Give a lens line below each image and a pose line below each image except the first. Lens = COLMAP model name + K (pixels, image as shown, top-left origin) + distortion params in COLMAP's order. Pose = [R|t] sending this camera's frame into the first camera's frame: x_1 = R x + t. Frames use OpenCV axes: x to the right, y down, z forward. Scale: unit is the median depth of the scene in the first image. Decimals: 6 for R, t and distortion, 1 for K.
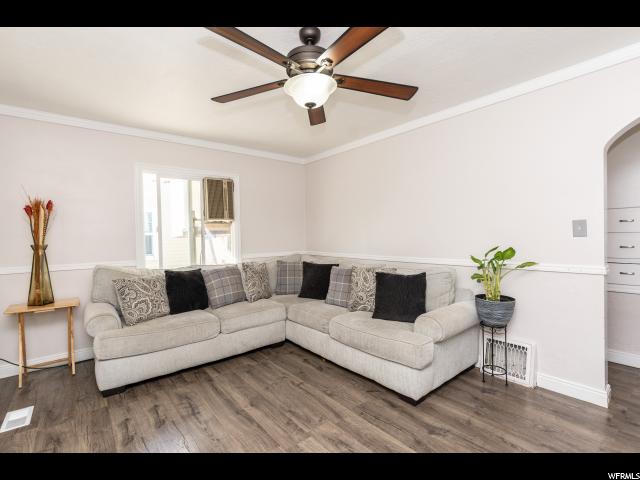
lens RADIAL K [[304.8, 0, 318.0], [0, 304.8, 241.3], [0, 0, 1]] dist [-0.000027, 0.002001]
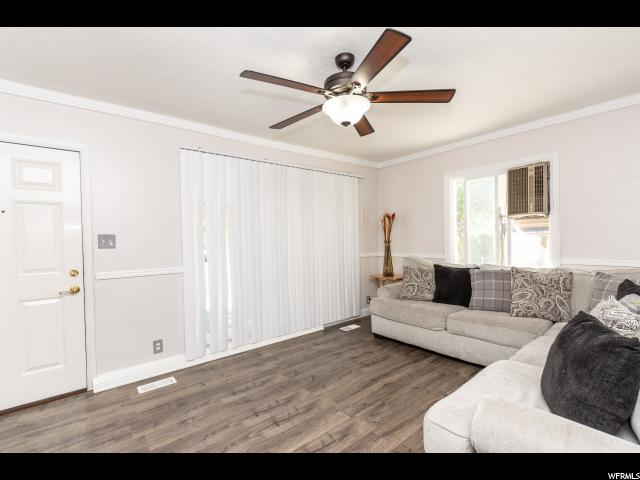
lens RADIAL K [[289.3, 0, 319.4], [0, 289.3, 243.6], [0, 0, 1]] dist [-0.002832, 0.000043]
pose [[0.022893, 0.035937, -0.999092, 0.564426], [0.000810, 0.999353, 0.035965, -0.023262], [0.999738, -0.001633, 0.022849, 0.490529]]
